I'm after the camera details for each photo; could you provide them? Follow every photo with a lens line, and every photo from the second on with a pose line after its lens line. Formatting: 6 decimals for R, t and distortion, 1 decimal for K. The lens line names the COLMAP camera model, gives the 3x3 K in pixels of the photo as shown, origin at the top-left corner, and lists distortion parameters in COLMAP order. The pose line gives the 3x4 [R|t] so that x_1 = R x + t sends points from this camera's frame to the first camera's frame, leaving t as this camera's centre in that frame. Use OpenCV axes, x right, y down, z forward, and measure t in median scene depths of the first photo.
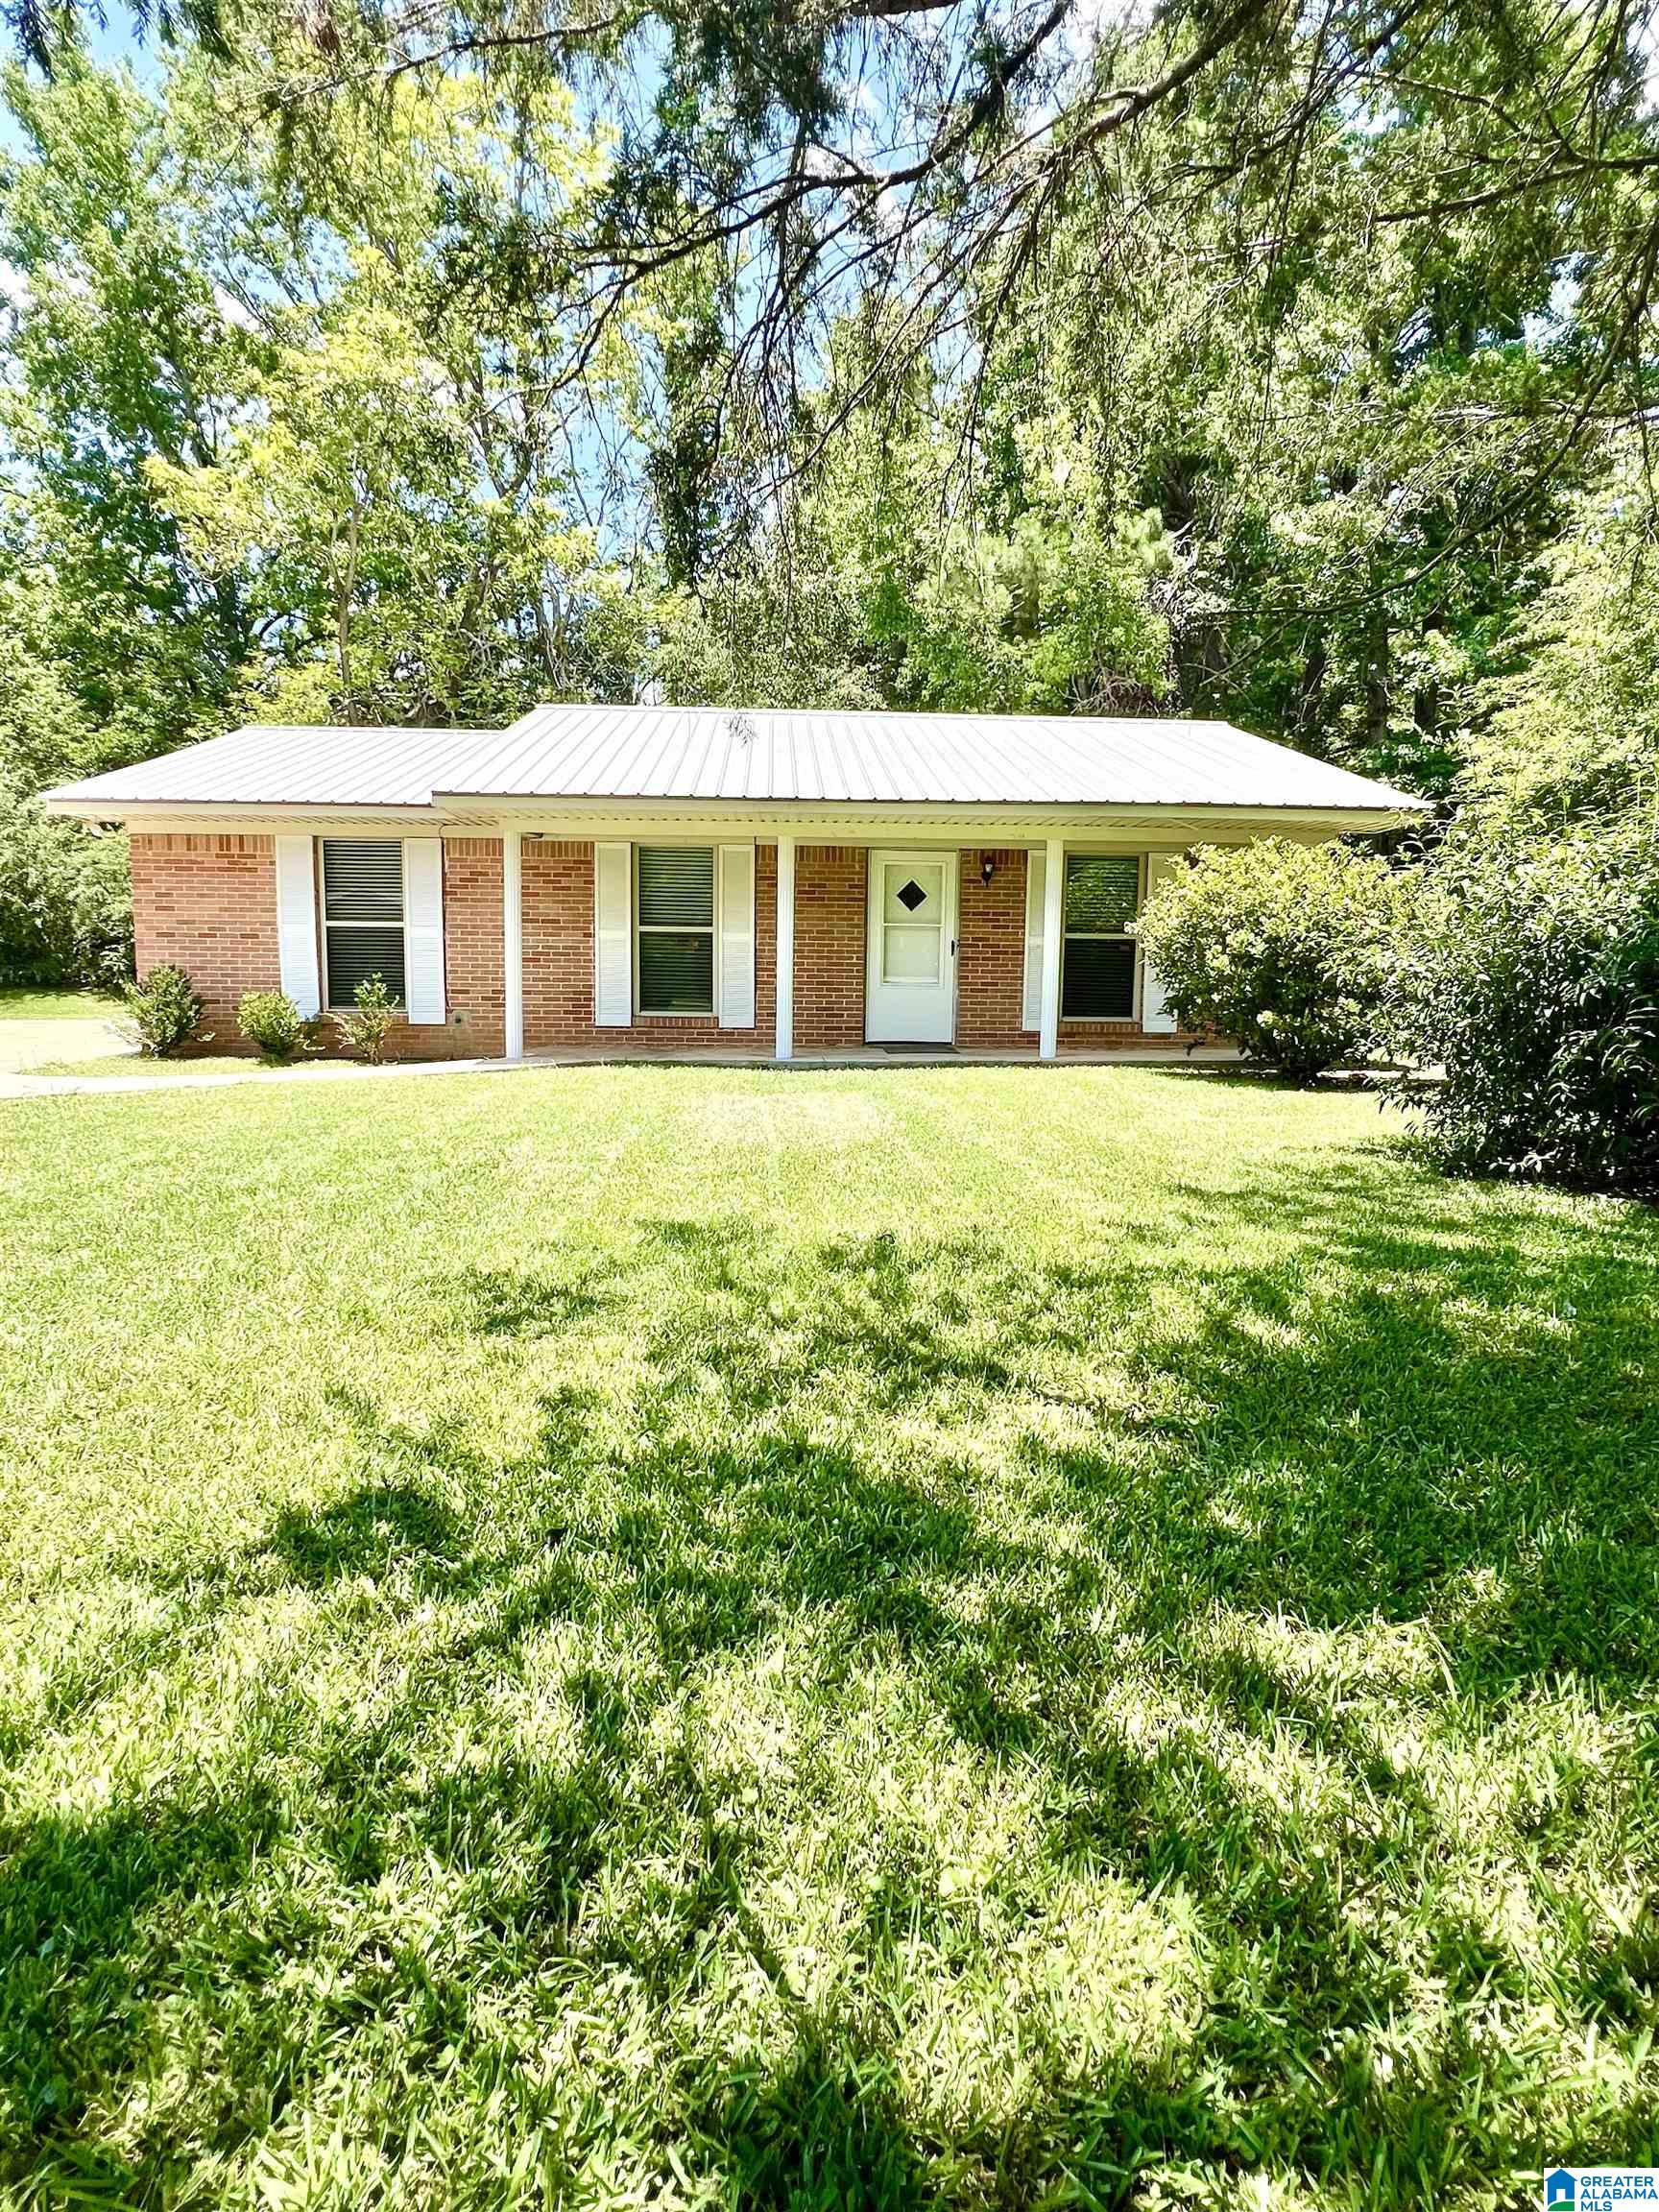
lens RADIAL K [[1167.2, 0, 830.0], [0, 1167.2, 1110.4], [0, 0, 1]] dist [-0.003893, -0.000247]
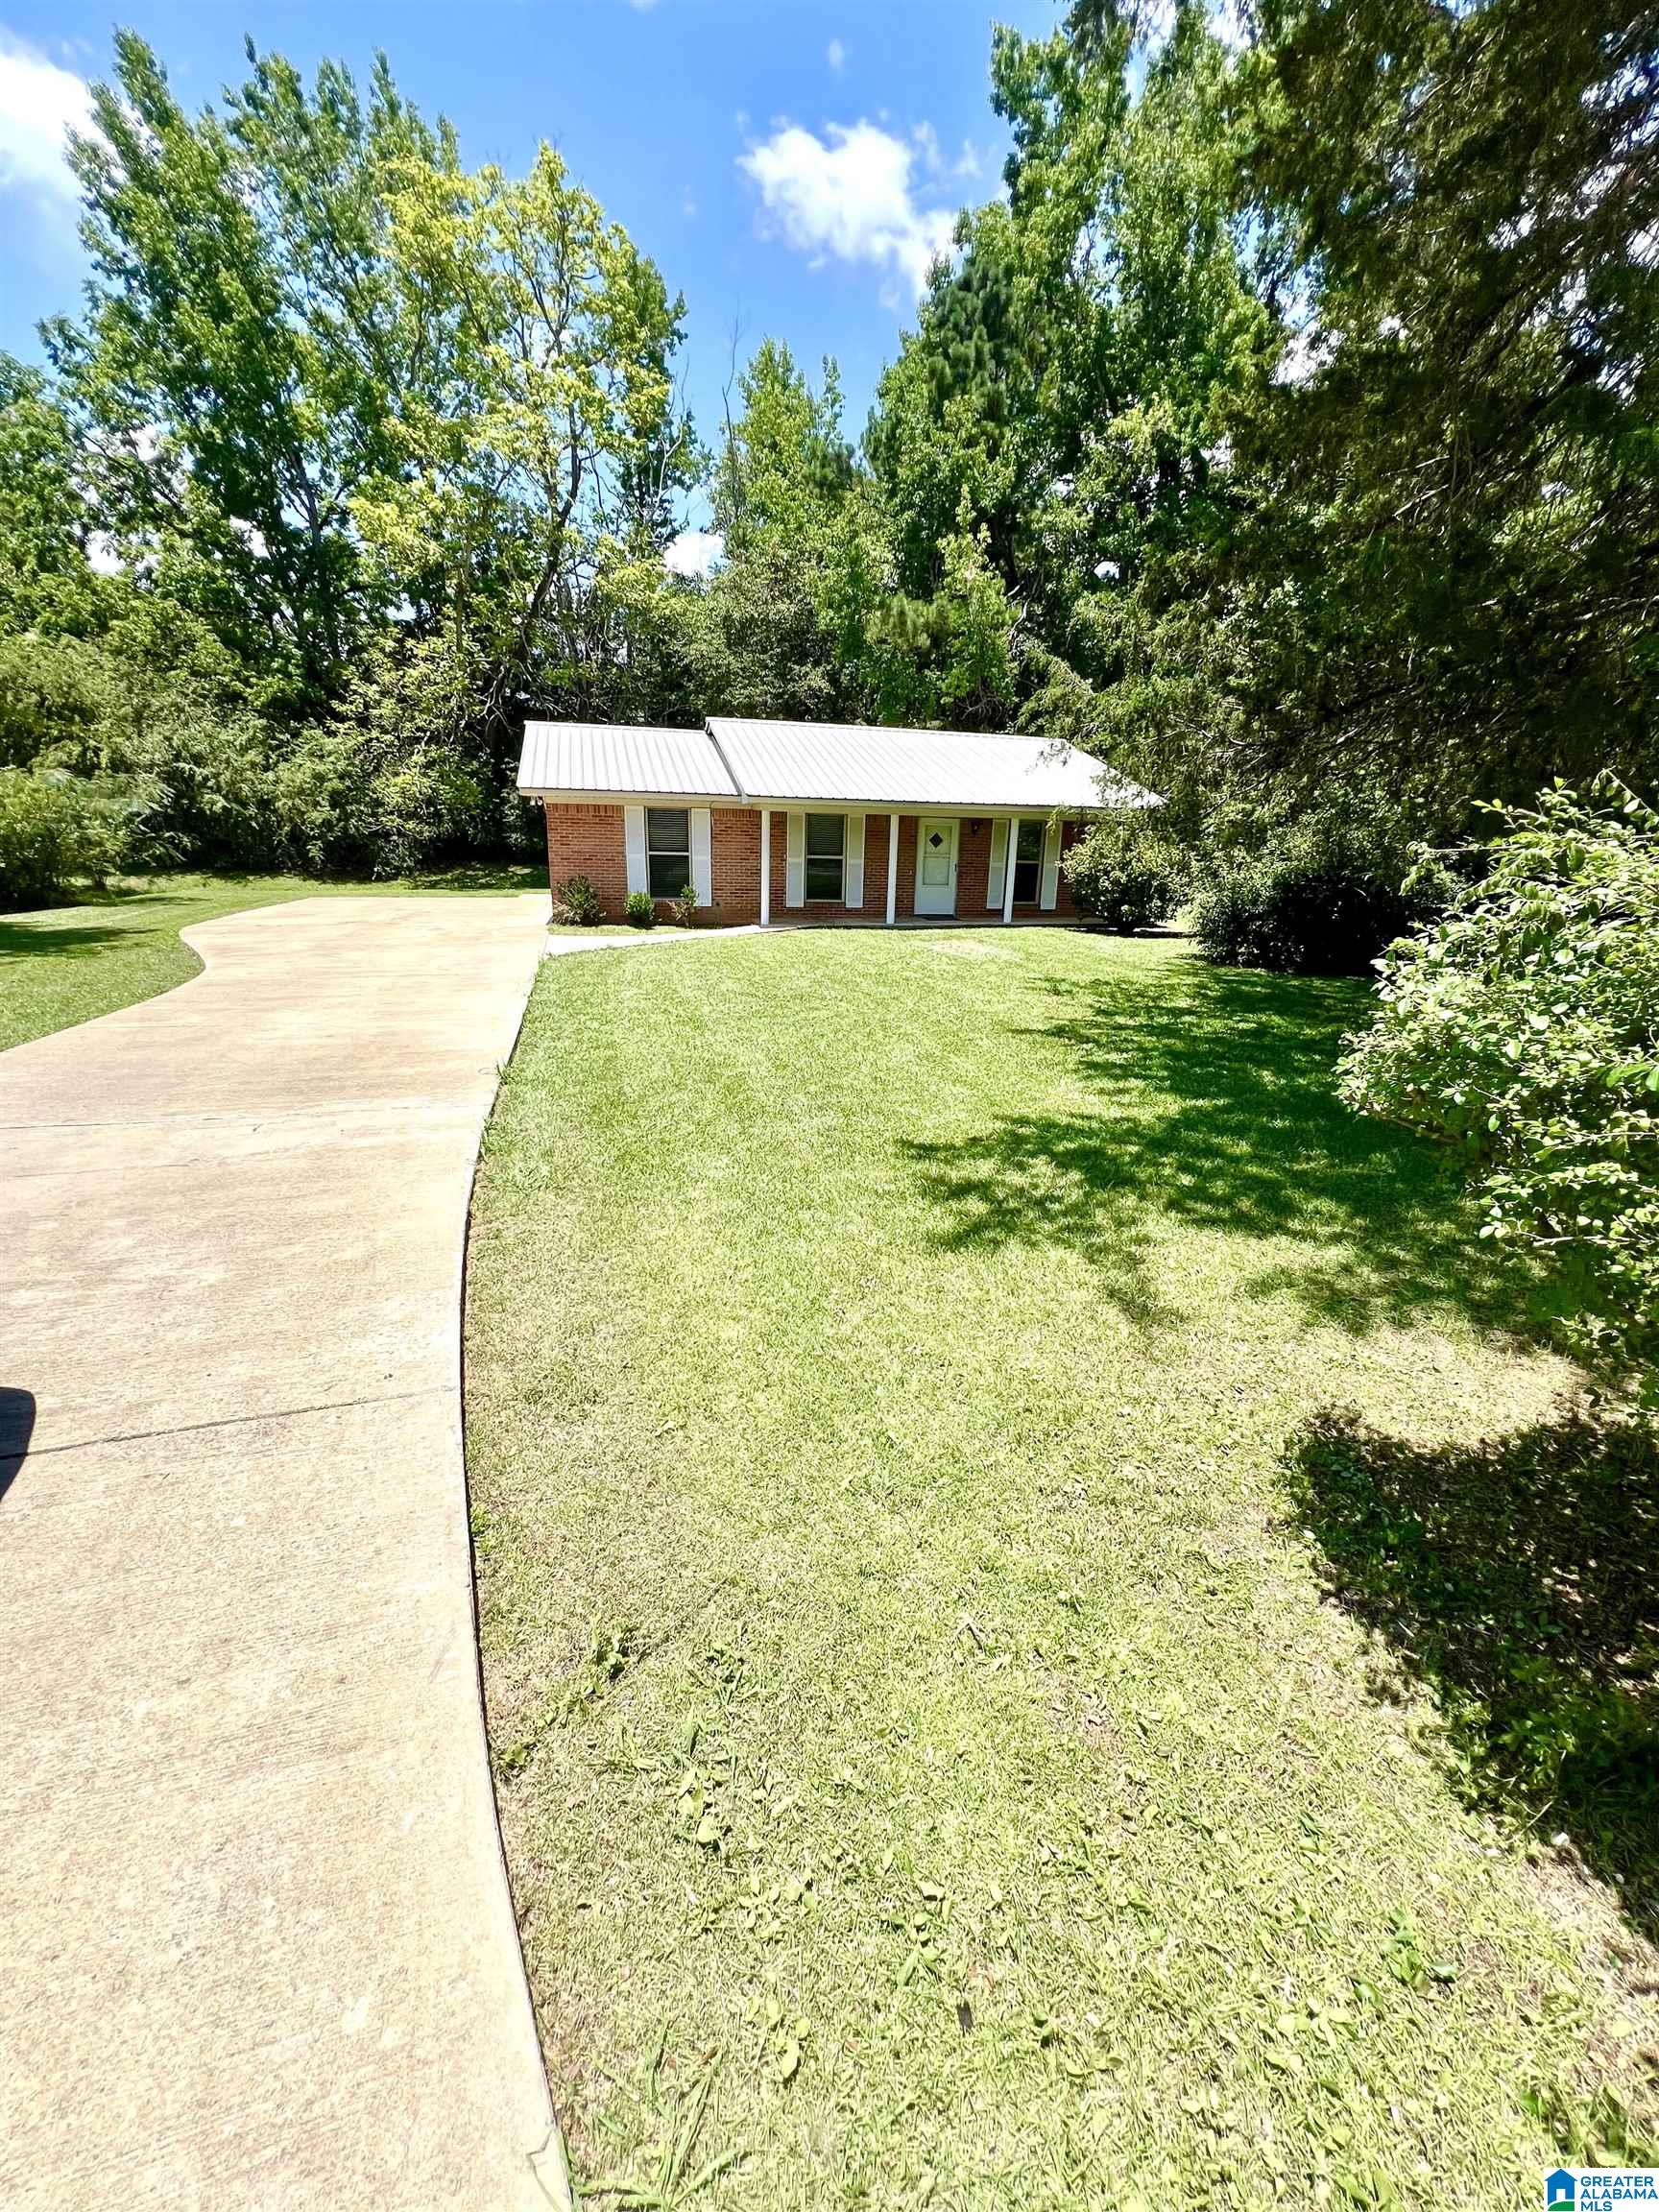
lens RADIAL K [[888.0, 0, 829.1], [0, 888.0, 1103.9], [0, 0, 1]] dist [0.011166, 0.000024]
pose [[0.979469, -0.047788, 0.195848, -0.453931], [0.013698, 0.985029, 0.171846, -0.001274], [-0.201128, -0.165635, 0.965460, -0.553310]]
